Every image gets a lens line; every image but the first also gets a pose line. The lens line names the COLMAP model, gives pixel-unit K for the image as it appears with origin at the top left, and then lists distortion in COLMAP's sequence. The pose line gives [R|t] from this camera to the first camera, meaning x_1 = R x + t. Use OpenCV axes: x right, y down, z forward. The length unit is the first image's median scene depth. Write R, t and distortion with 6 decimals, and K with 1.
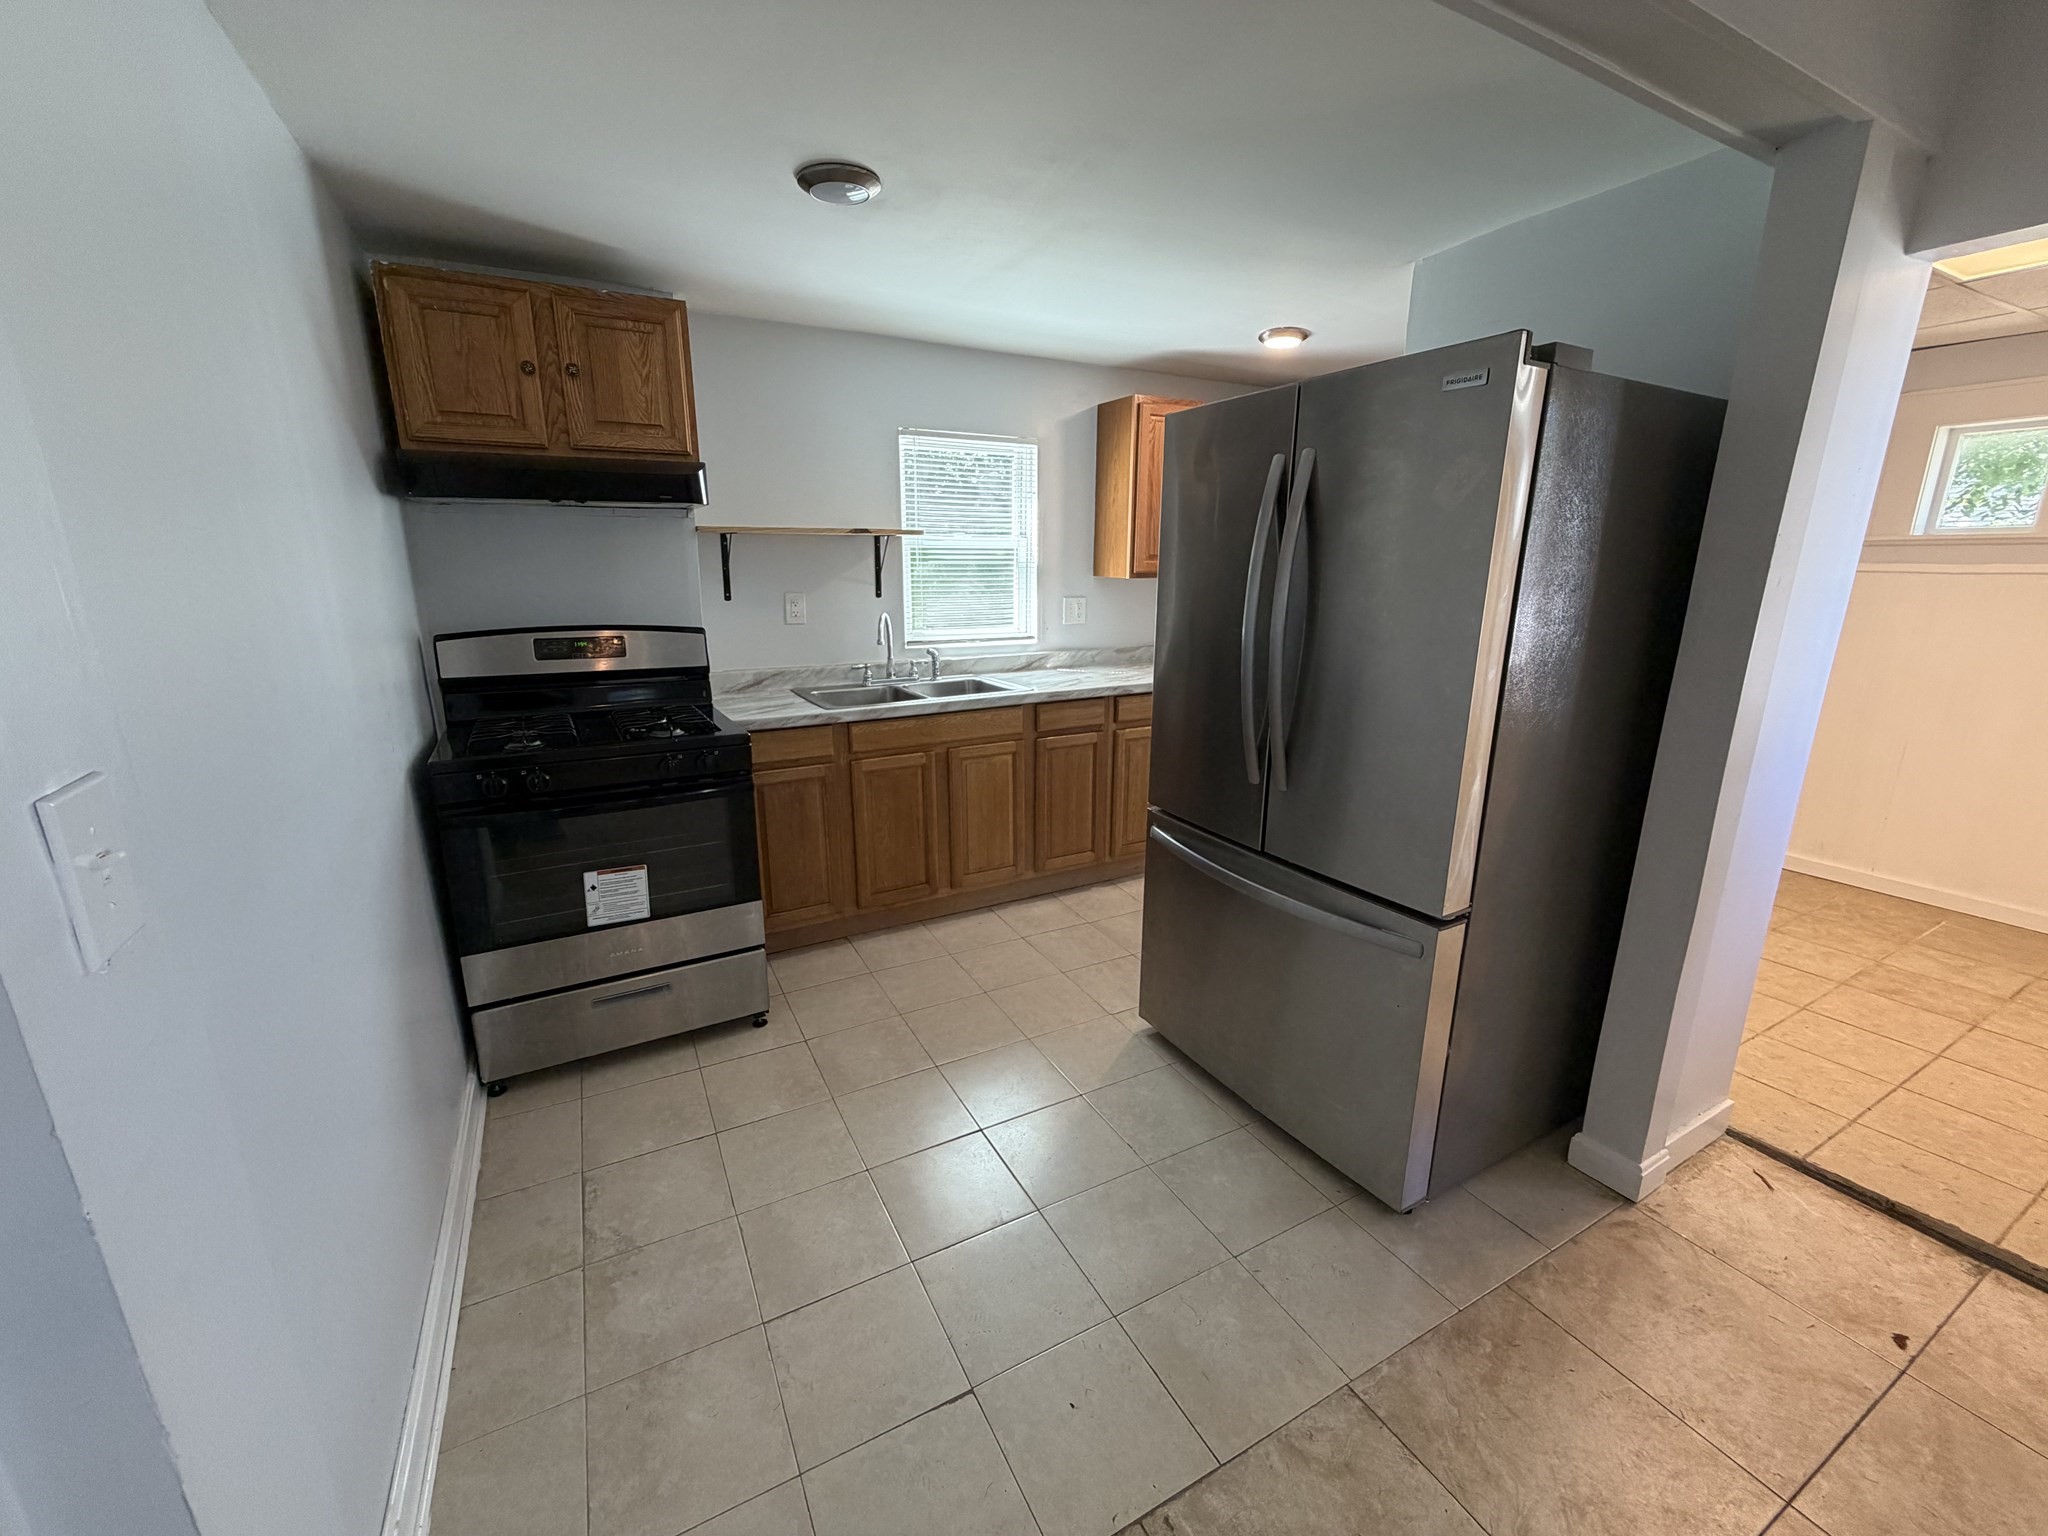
lens RADIAL K [[819.6, 0, 1034.5], [0, 819.6, 764.4], [0, 0, 1]] dist [-0.006096, 0.002074]
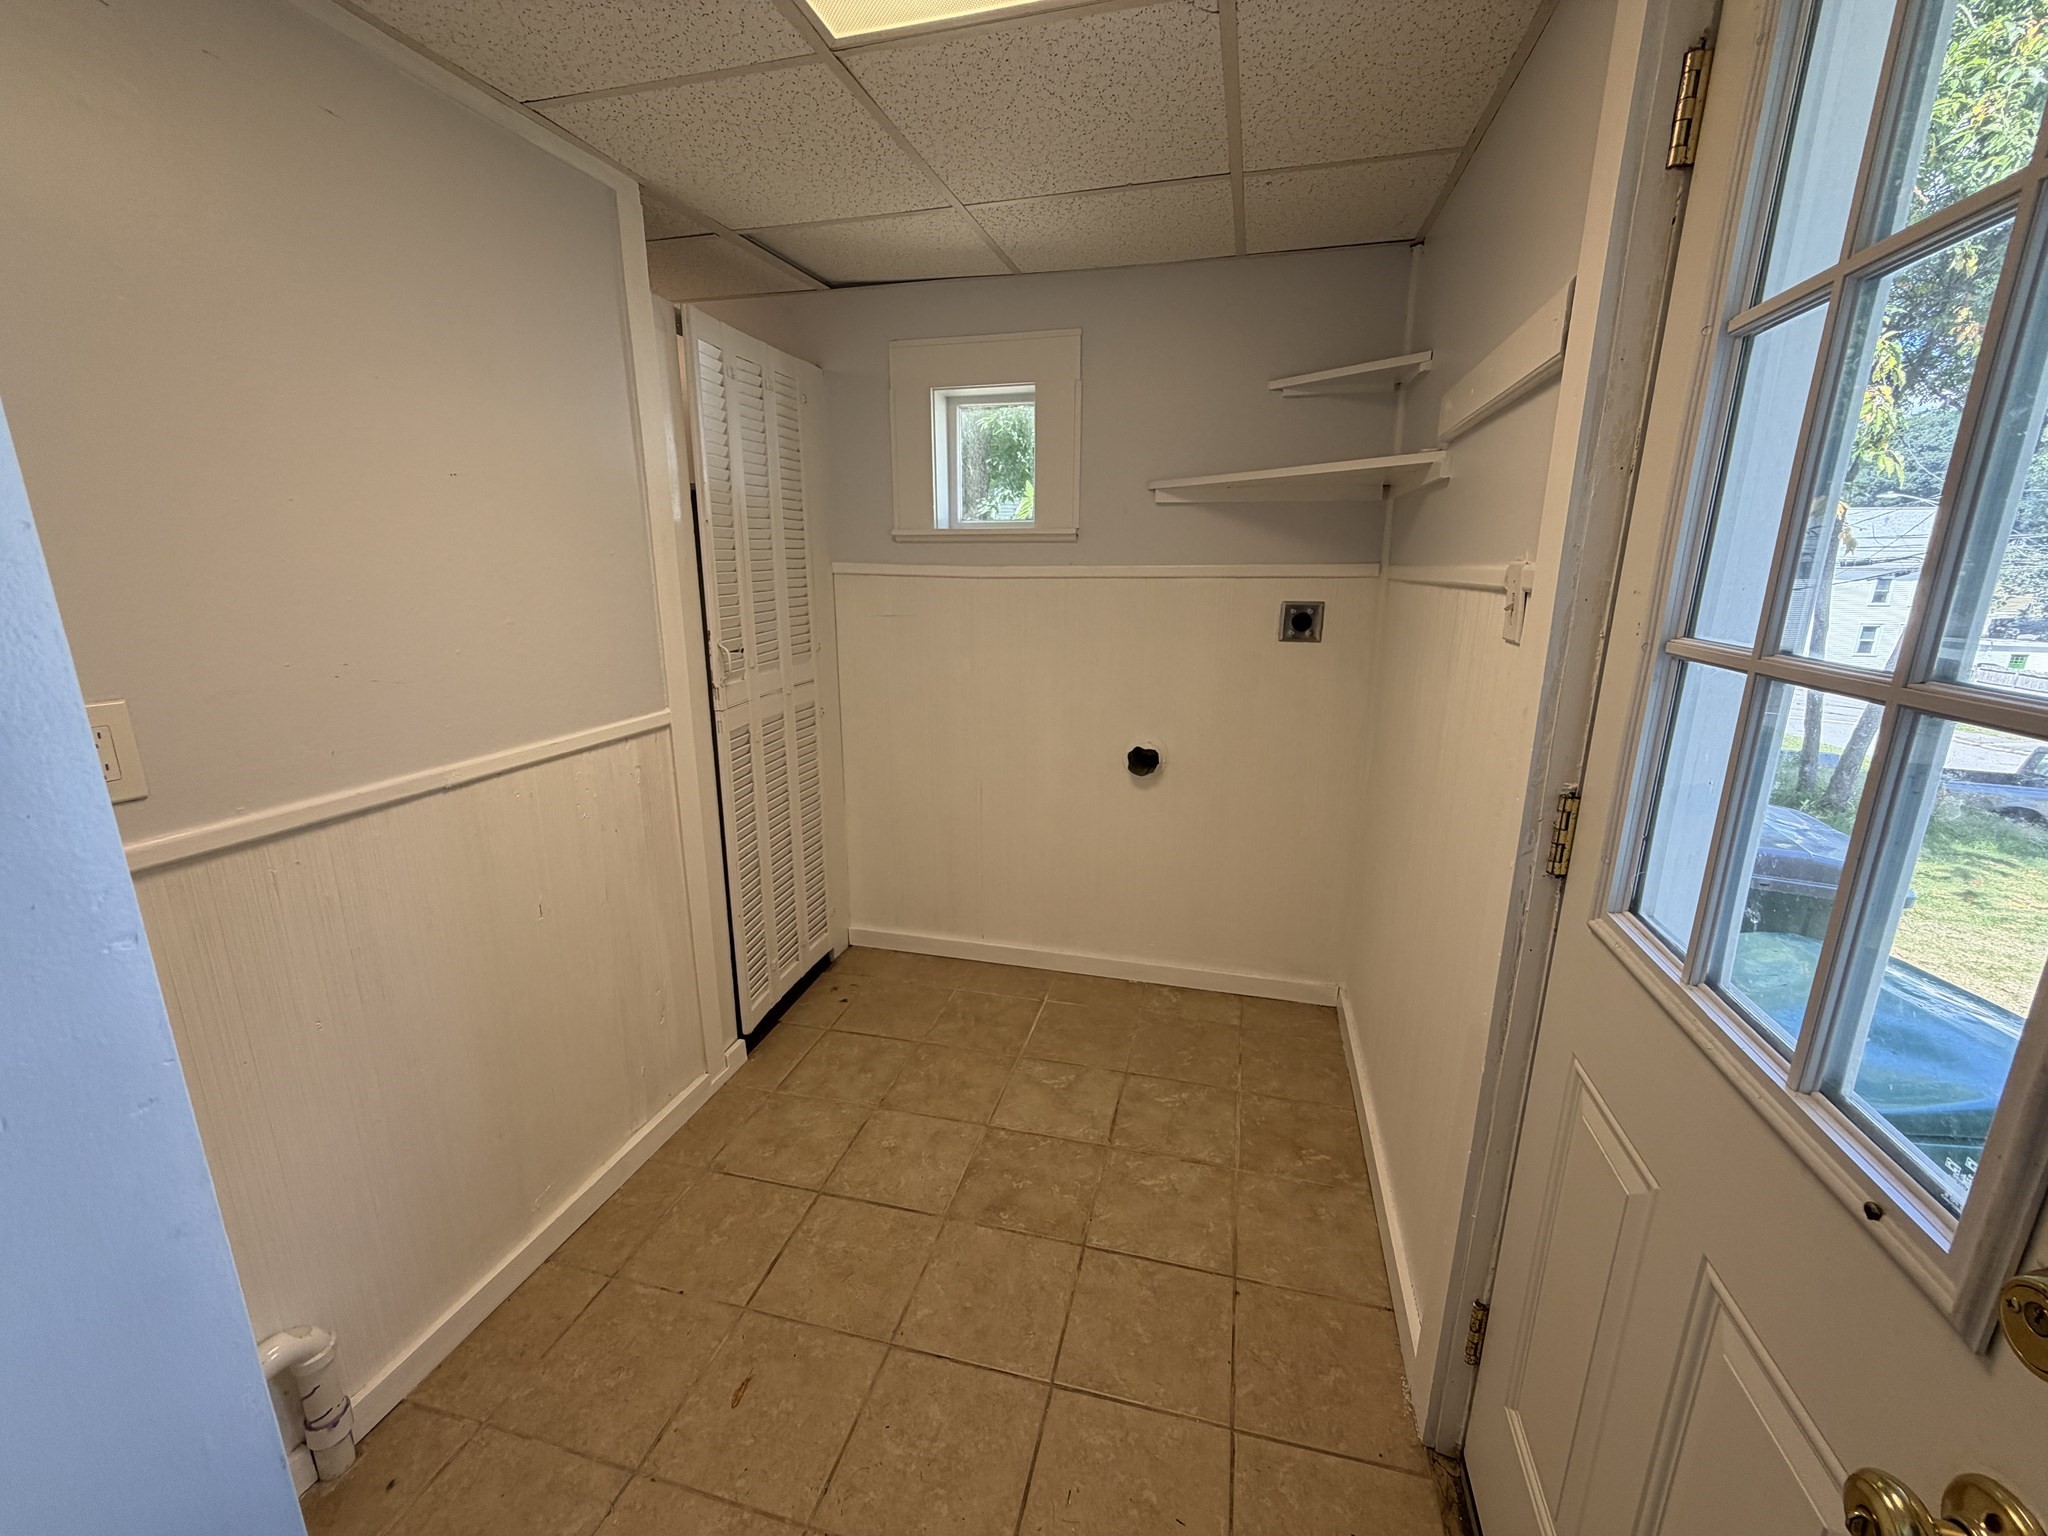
lens RADIAL K [[819.6, 0, 1026.8], [0, 819.6, 774.3], [0, 0, 1]] dist [-0.006096, 0.002074]
pose [[0.687914, -0.182535, 0.702464, 0.609627], [0.172798, 0.981218, 0.085749, -0.117424], [-0.704922, 0.062396, 0.706535, 0.449460]]
